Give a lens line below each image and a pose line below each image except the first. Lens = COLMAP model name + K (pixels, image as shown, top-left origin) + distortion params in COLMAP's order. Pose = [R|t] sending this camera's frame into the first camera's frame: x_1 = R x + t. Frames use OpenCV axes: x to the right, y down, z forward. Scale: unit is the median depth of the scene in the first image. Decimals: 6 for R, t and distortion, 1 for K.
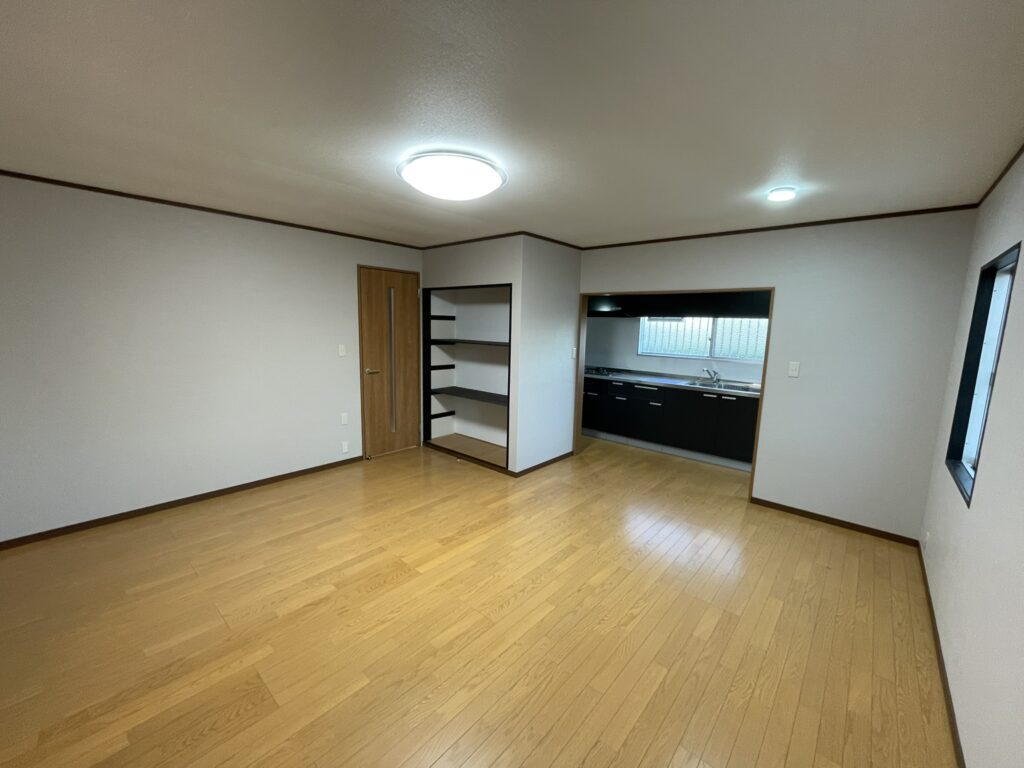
lens RADIAL K [[415.4, 0, 514.9], [0, 415.4, 384.4], [0, 0, 1]] dist [-0.002234, 0.000138]
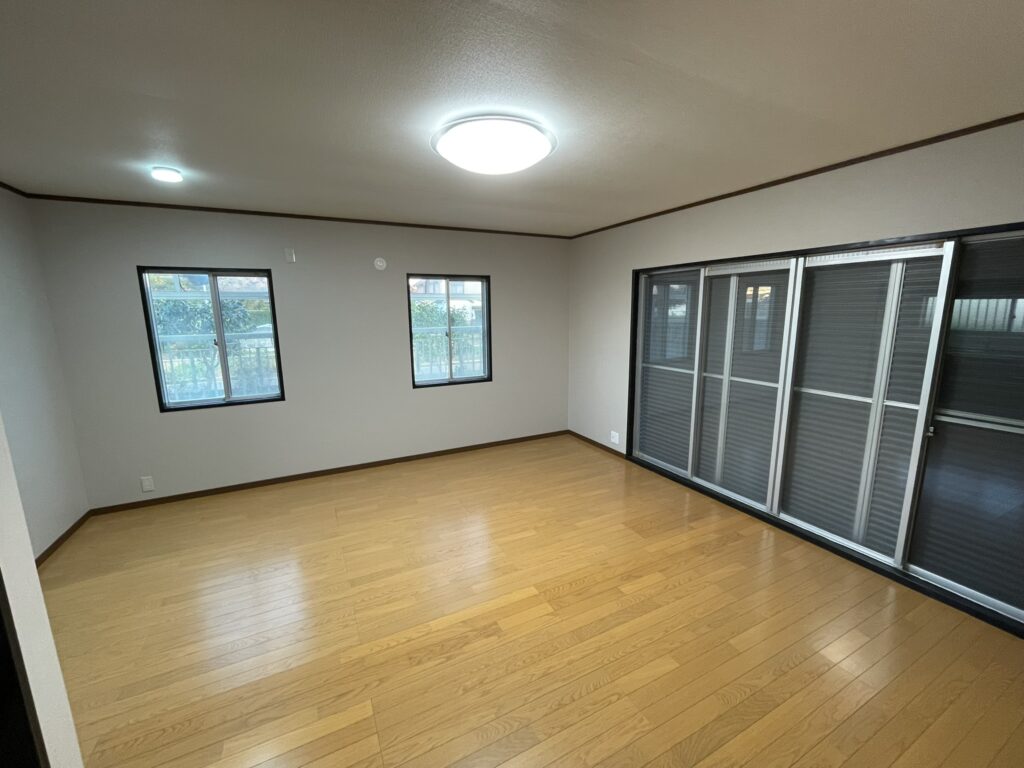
lens RADIAL K [[415.4, 0, 508.4], [0, 415.4, 383.8], [0, 0, 1]] dist [-0.002234, 0.000138]
pose [[-0.921140, -0.078397, 0.381253, -0.400693], [0.049233, 0.948171, 0.313923, -0.217569], [-0.386104, 0.307937, -0.869539, 1.375222]]
